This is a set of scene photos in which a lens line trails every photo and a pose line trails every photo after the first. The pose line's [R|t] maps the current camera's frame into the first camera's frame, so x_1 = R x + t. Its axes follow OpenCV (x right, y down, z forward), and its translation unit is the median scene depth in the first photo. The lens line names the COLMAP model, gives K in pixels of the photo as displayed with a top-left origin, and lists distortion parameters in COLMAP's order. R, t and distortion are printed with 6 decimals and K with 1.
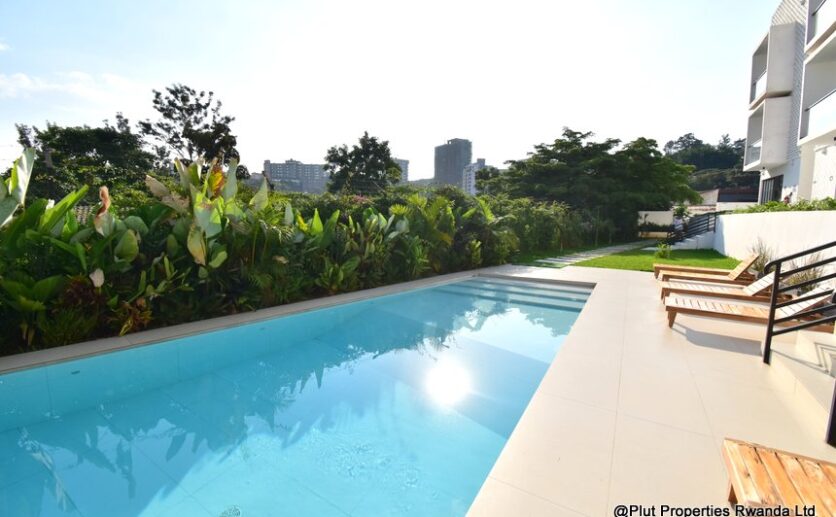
lens RADIAL K [[367.7, 0, 418.0], [0, 367.7, 258.5], [0, 0, 1]] dist [0.013982, -0.020766]
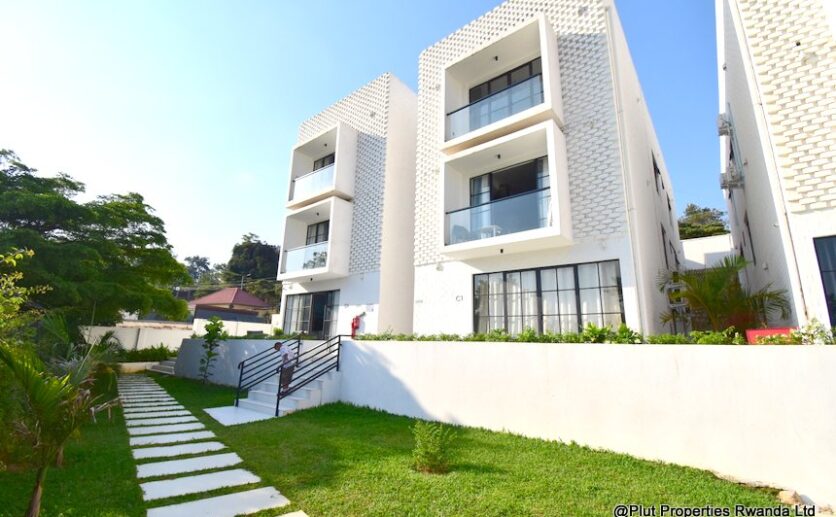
lens RADIAL K [[361.5, 0, 418.0], [0, 361.5, 258.5], [0, 0, 1]] dist [0.001259, 0.000090]
pose [[0.137231, 0.221740, 0.965401, 0.212912], [0.092788, 0.967459, -0.235402, -0.088586], [-0.986184, 0.121882, 0.112190, 0.723827]]
